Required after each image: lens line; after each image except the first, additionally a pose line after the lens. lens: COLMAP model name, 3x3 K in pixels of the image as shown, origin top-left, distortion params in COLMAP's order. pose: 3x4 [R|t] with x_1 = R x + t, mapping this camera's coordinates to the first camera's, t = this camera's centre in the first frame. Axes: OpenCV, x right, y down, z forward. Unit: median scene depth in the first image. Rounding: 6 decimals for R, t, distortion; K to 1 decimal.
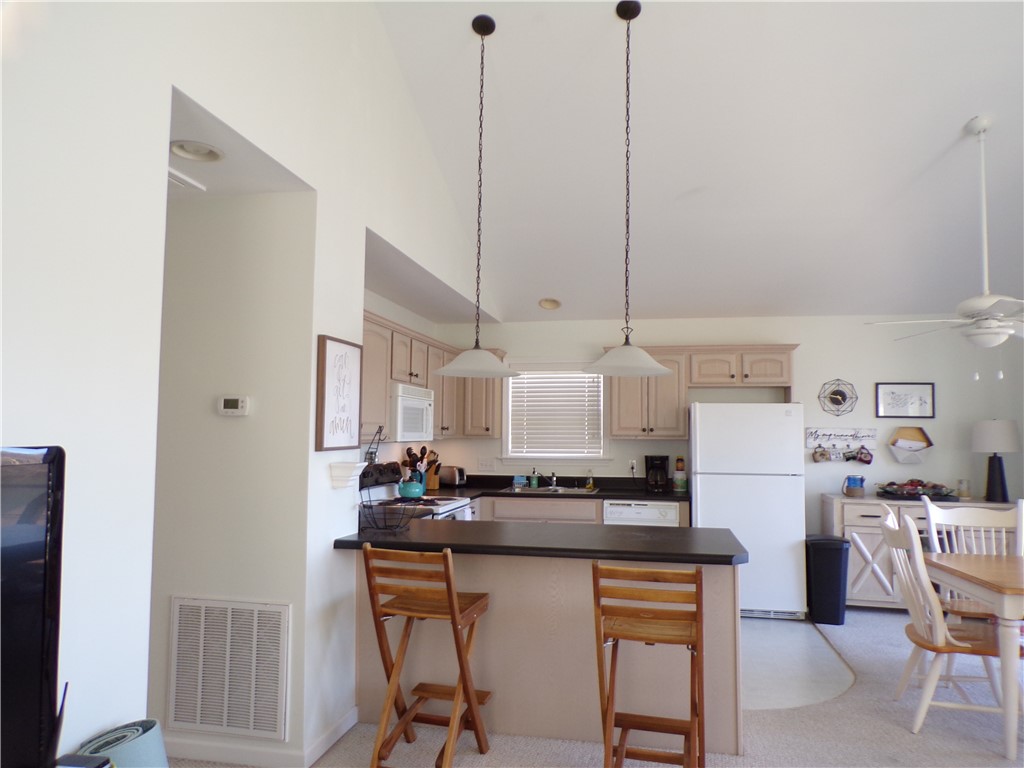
lens RADIAL K [[693.5, 0, 514.4], [0, 693.5, 392.0], [0, 0, 1]] dist [-0.005906, 0.000909]
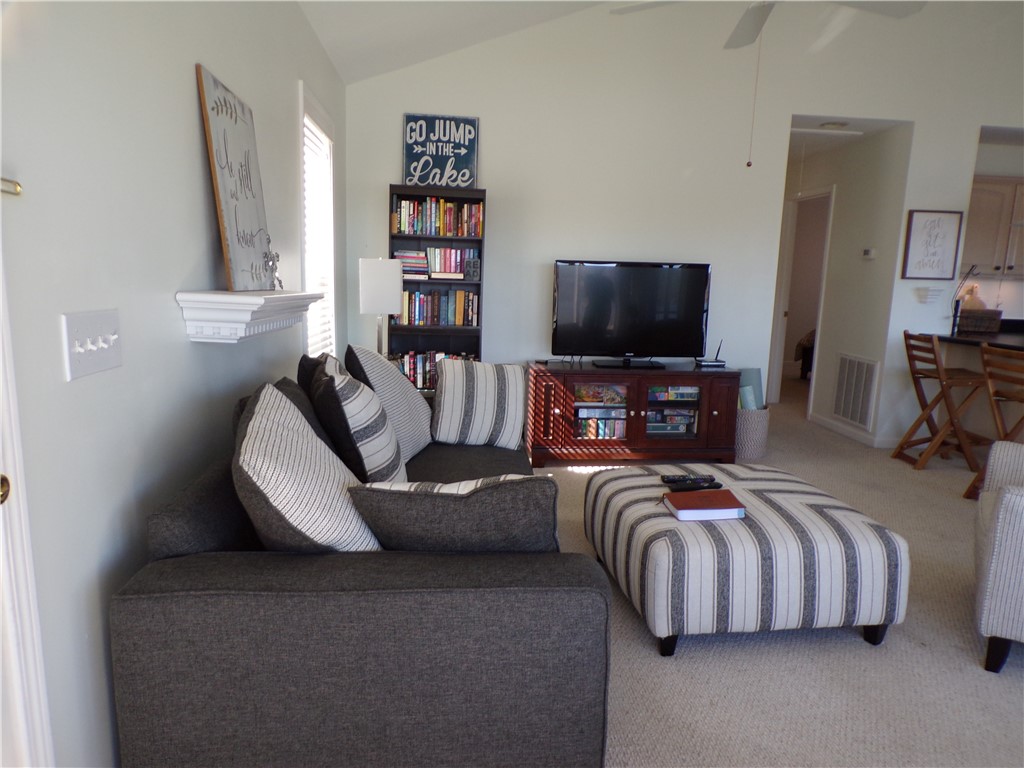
lens RADIAL K [[693.5, 0, 514.4], [0, 693.5, 392.0], [0, 0, 1]] dist [-0.005906, 0.000909]
pose [[0.302993, 0.168426, -0.937991, 1.104344], [0.025549, 0.982469, 0.184666, 0.018097], [0.952650, -0.079918, 0.293378, -0.468275]]
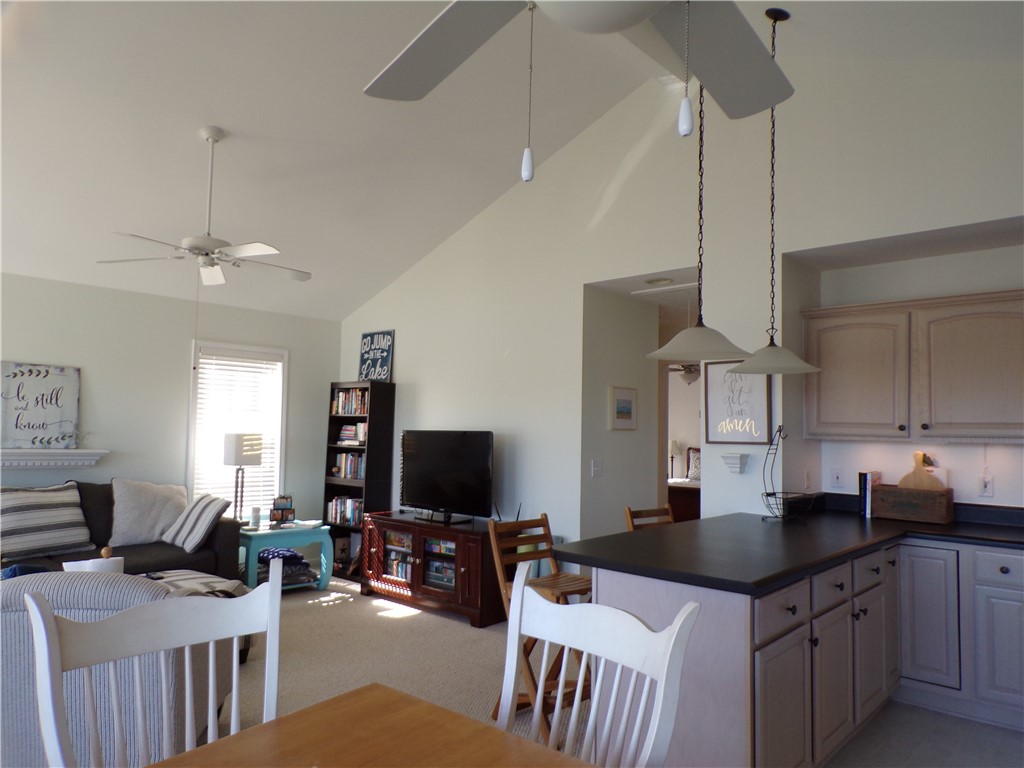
lens RADIAL K [[693.5, 0, 514.4], [0, 693.5, 392.0], [0, 0, 1]] dist [-0.005906, 0.000909]
pose [[-0.509672, -0.058274, -0.858393, 1.160203], [0.031913, 0.995737, -0.086546, 0.089867], [0.859777, -0.071505, -0.505640, 1.383281]]
